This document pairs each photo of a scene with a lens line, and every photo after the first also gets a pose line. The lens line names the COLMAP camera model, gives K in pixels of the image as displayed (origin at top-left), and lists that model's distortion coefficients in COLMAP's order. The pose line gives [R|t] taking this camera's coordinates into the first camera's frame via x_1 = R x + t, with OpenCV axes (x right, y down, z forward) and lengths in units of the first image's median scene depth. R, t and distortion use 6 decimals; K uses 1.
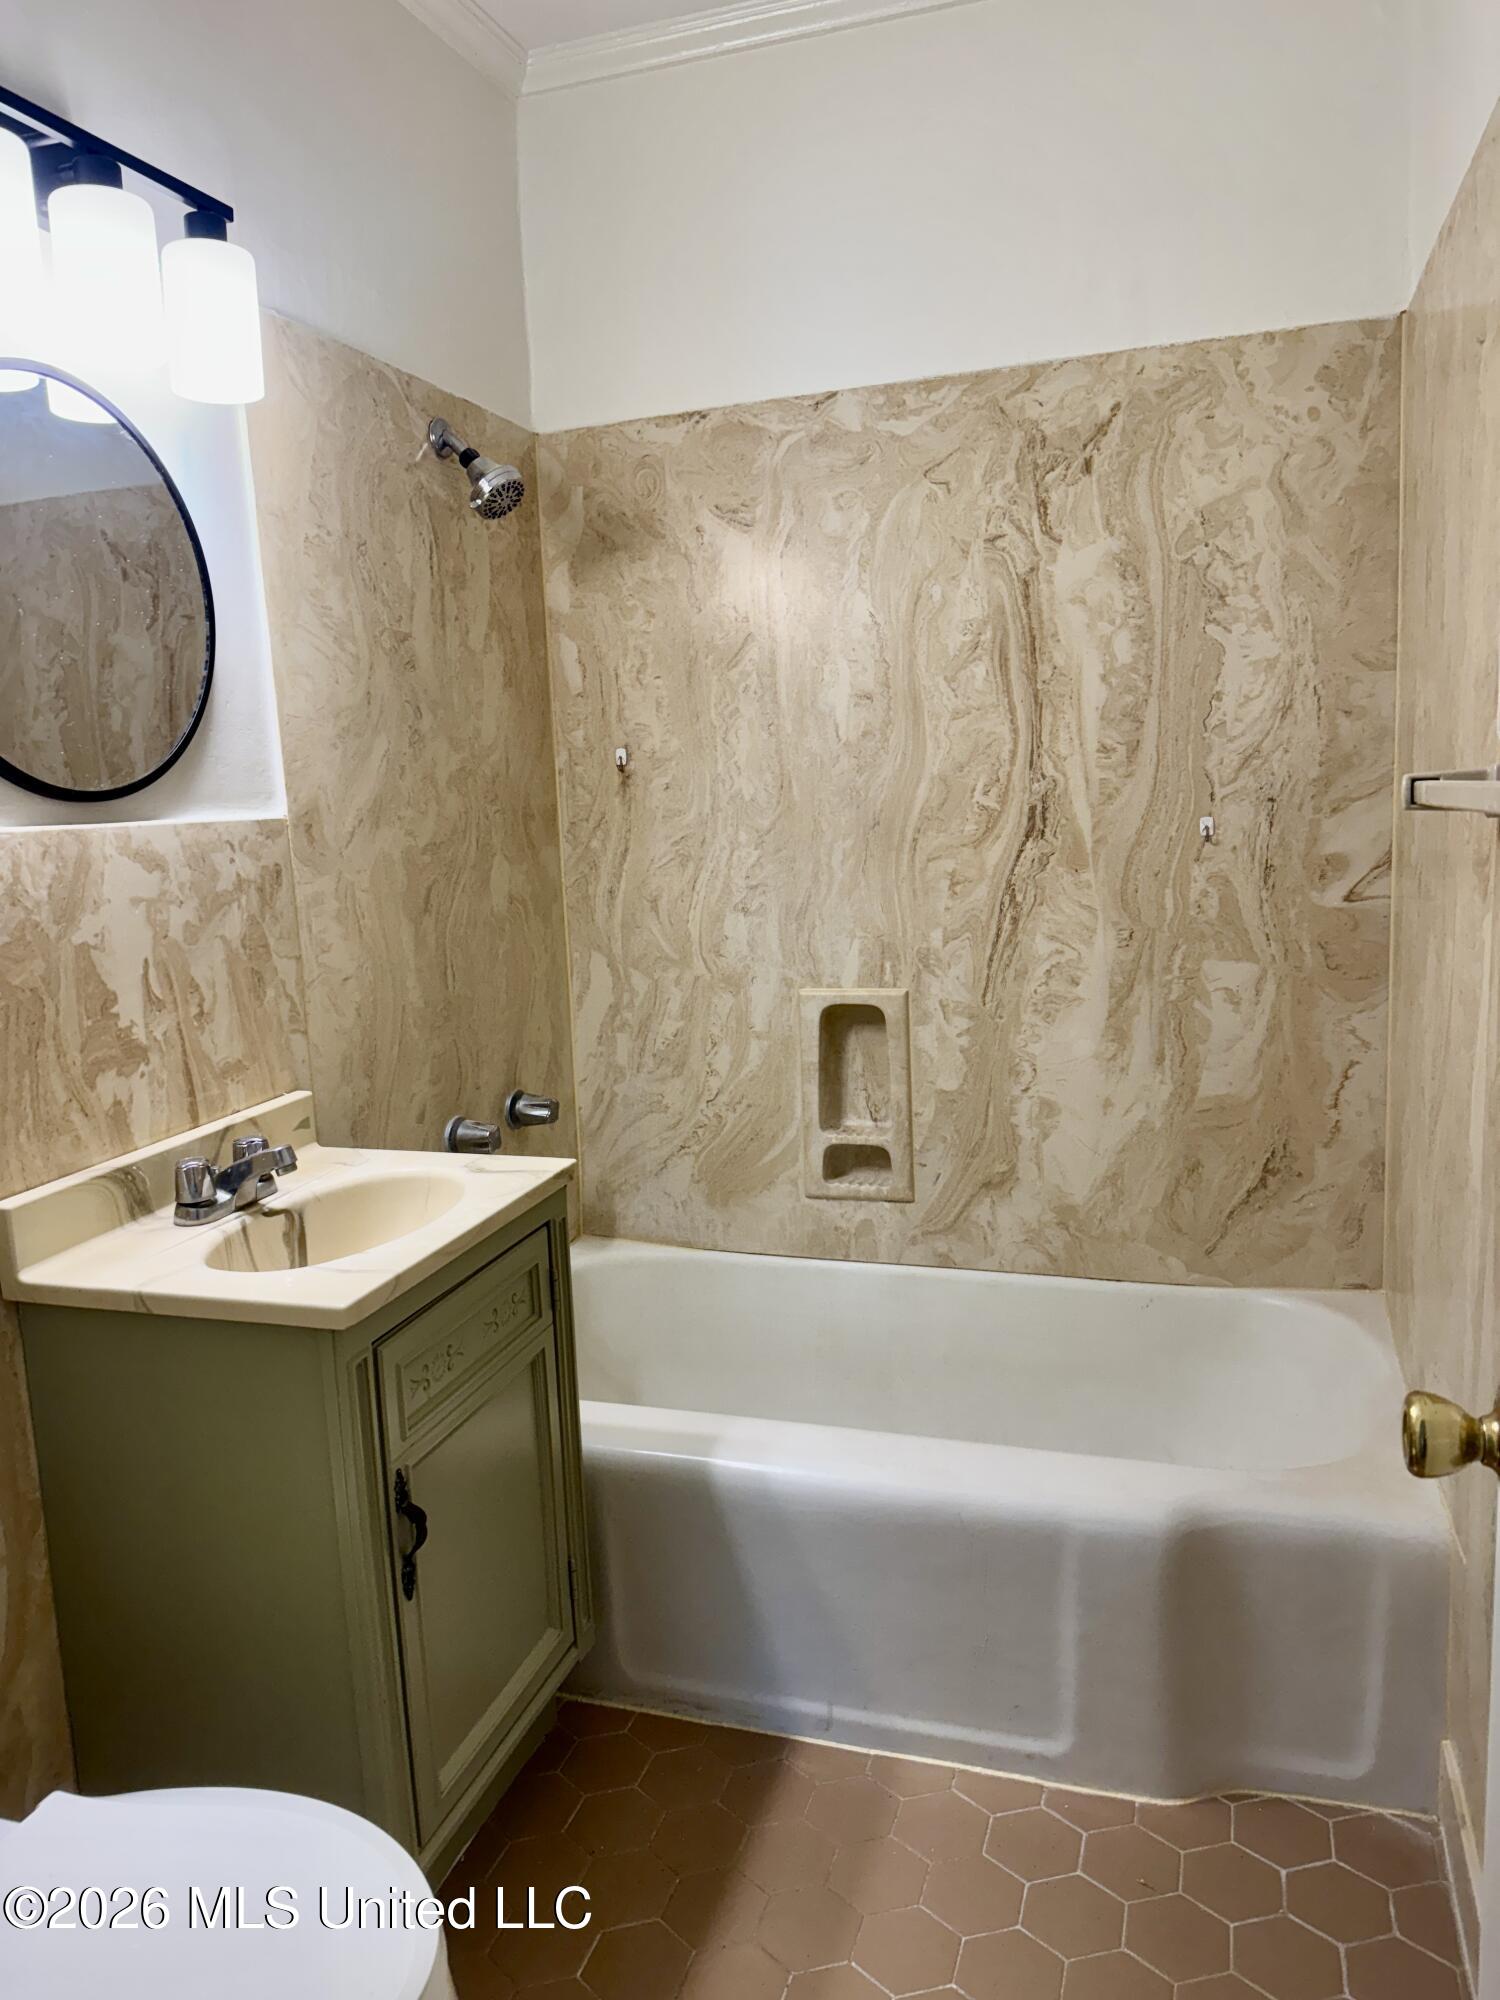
lens RADIAL K [[1415.6, 0, 750.1], [0, 1415.6, 1009.7], [0, 0, 1]] dist [0.065322, -0.085235]
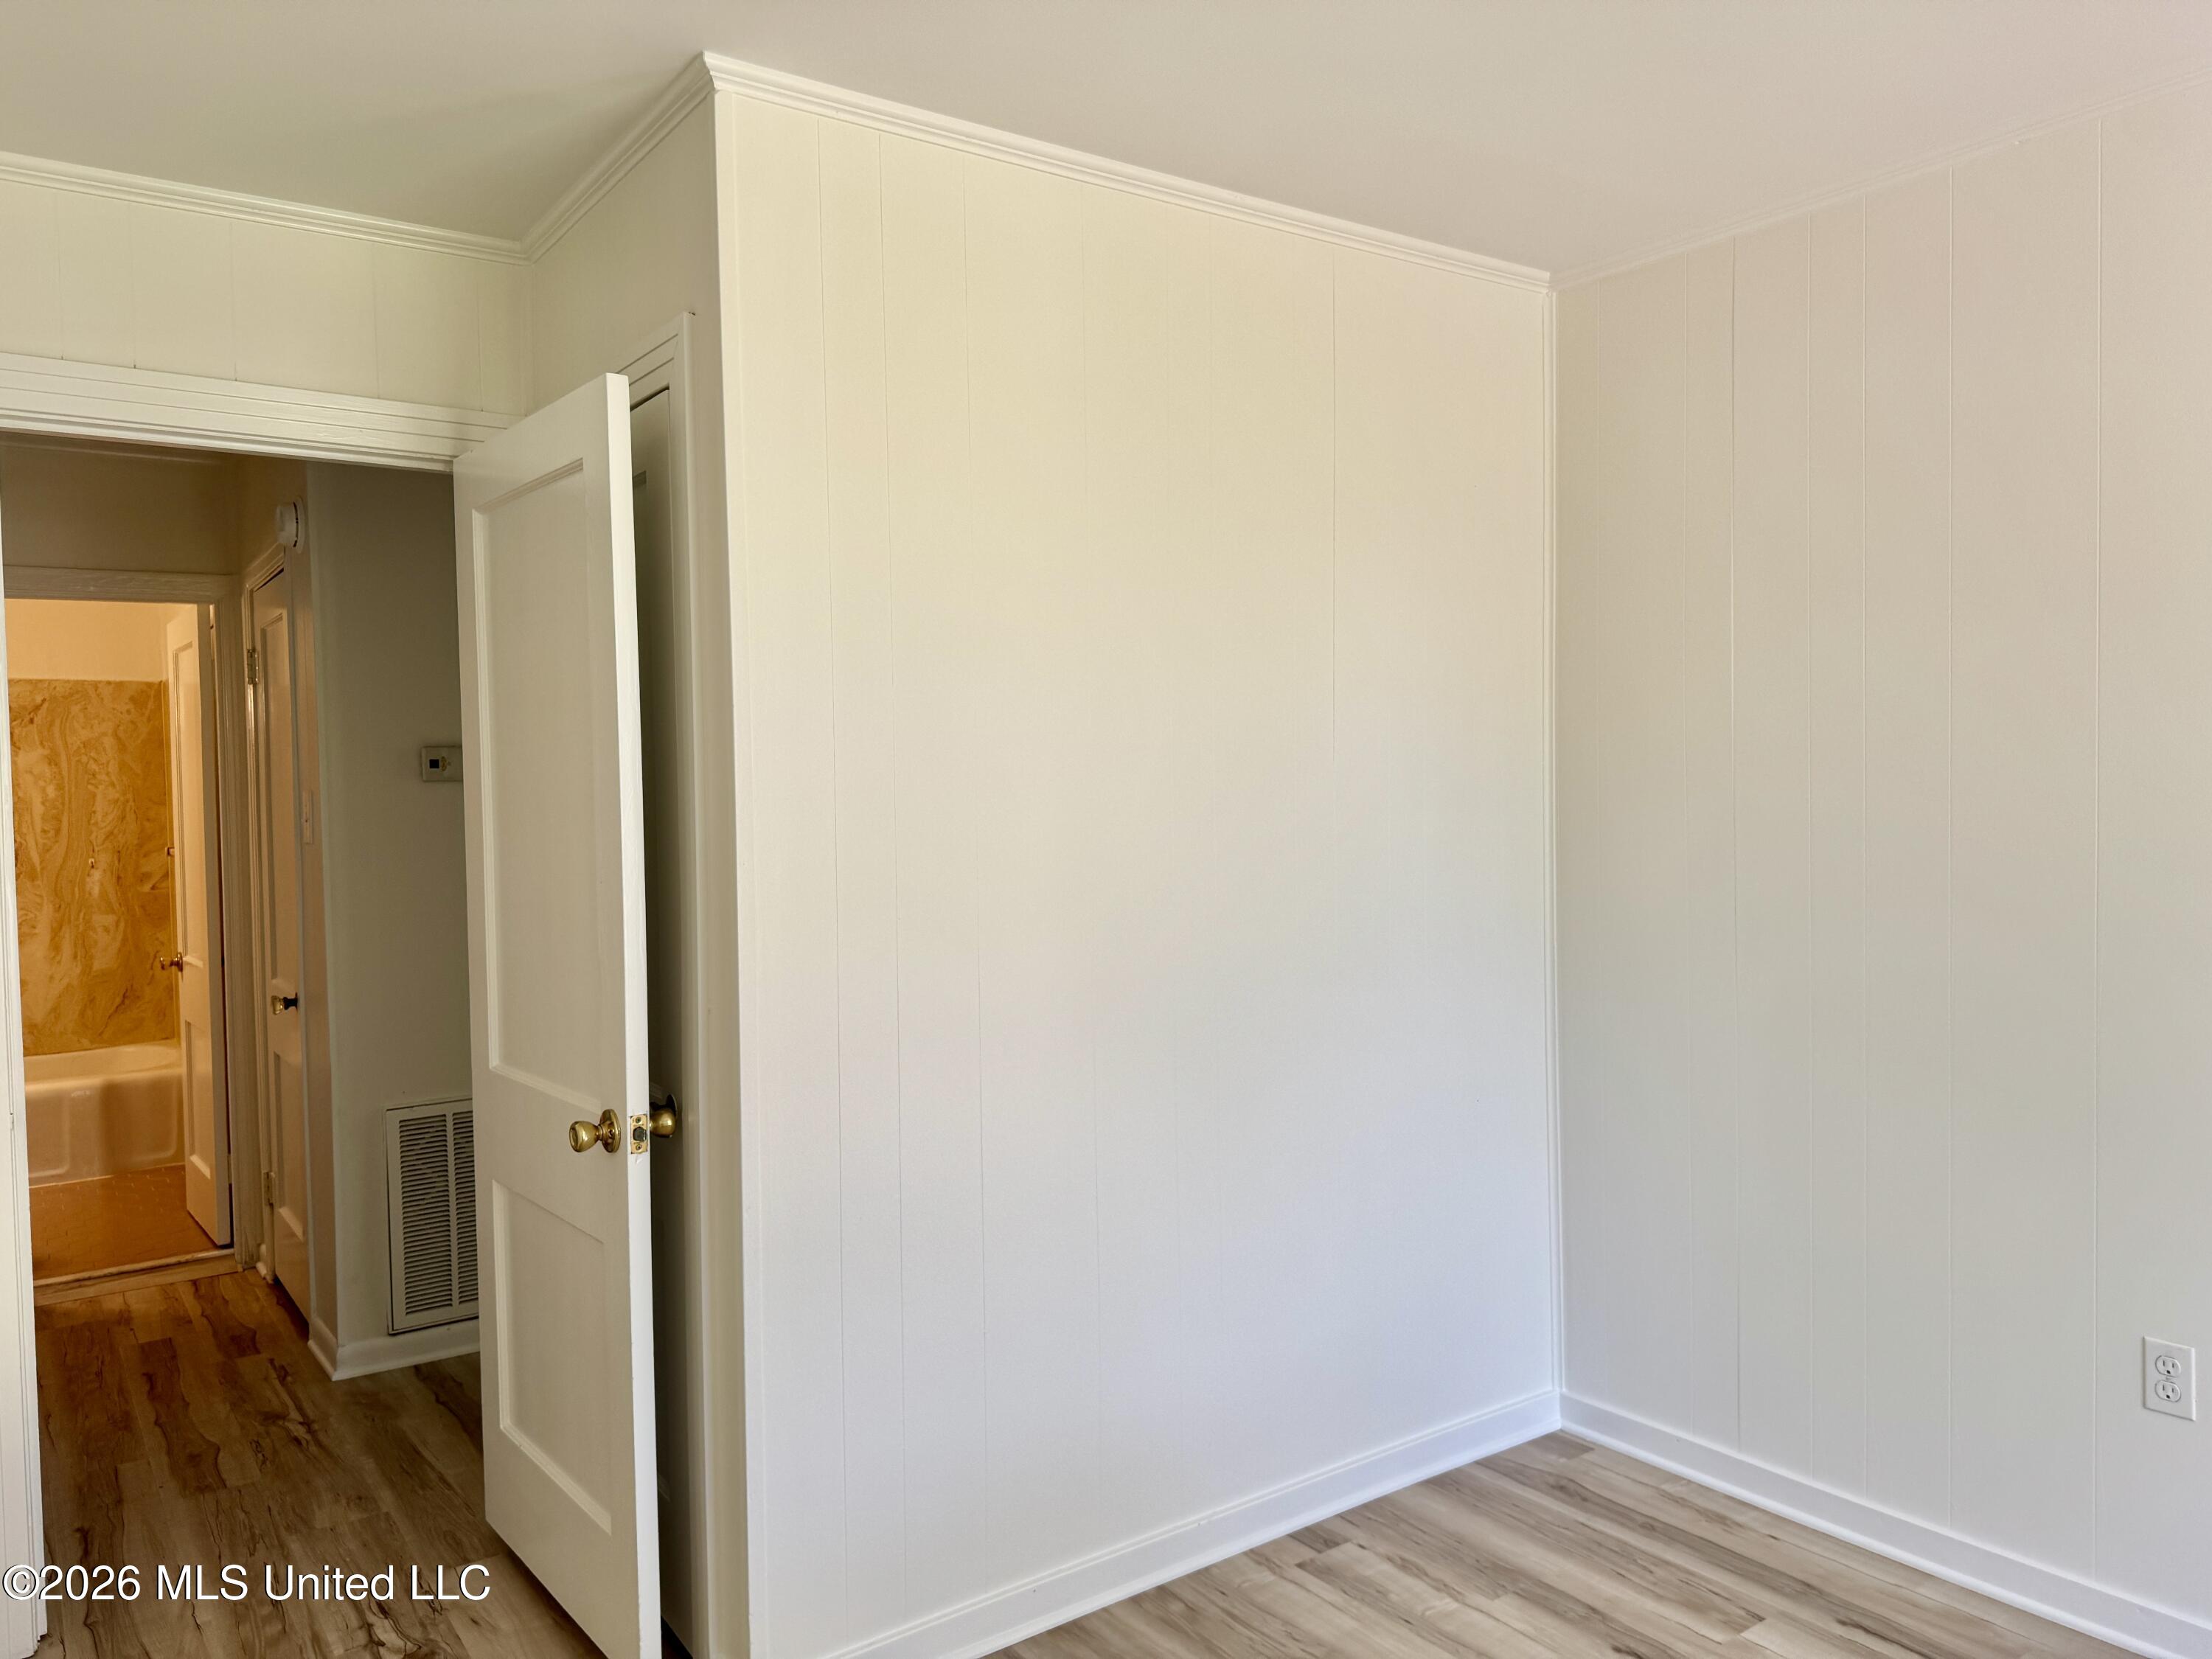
lens RADIAL K [[1565.7, 0, 1098.8], [0, 1565.7, 821.2], [0, 0, 1]] dist [0.065322, -0.085235]
pose [[0.590280, 0.018828, 0.806979, -0.913221], [0.125332, 0.985466, -0.114669, 0.353136], [-0.797409, 0.168827, 0.579341, -2.107364]]
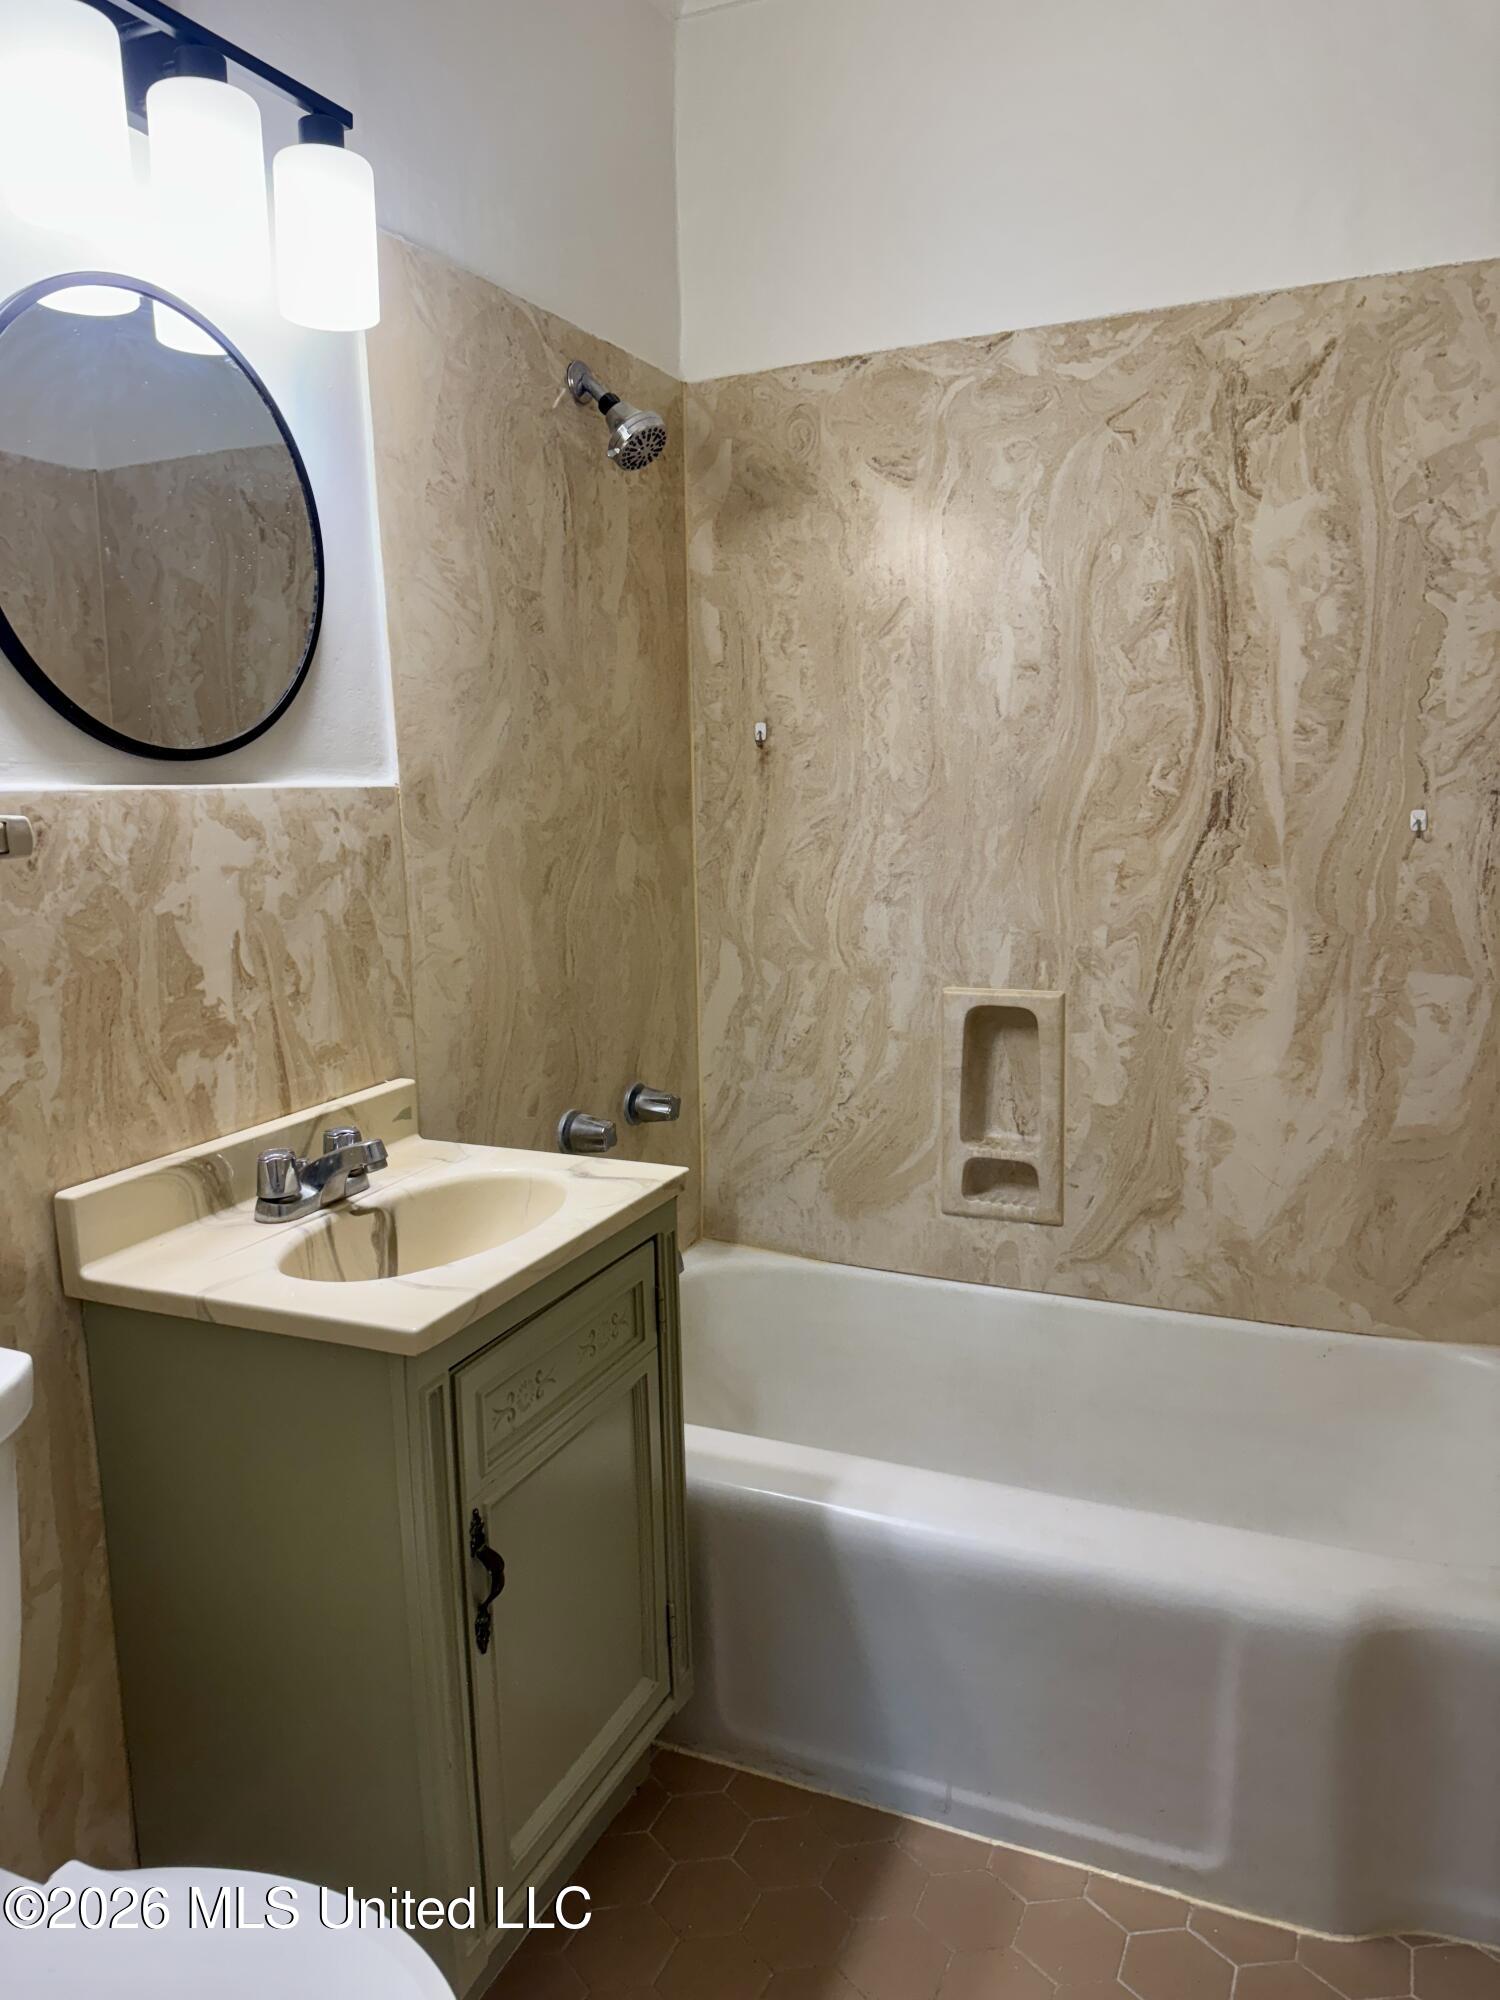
lens RADIAL K [[1415.6, 0, 750.1], [0, 1415.6, 1009.7], [0, 0, 1]] dist [0.065322, -0.085235]
pose [[0.994262, 0.038043, -0.099978, 0.002318], [-0.037226, 0.999257, 0.010023, -0.004990], [0.100285, -0.006244, 0.994939, 0.077271]]
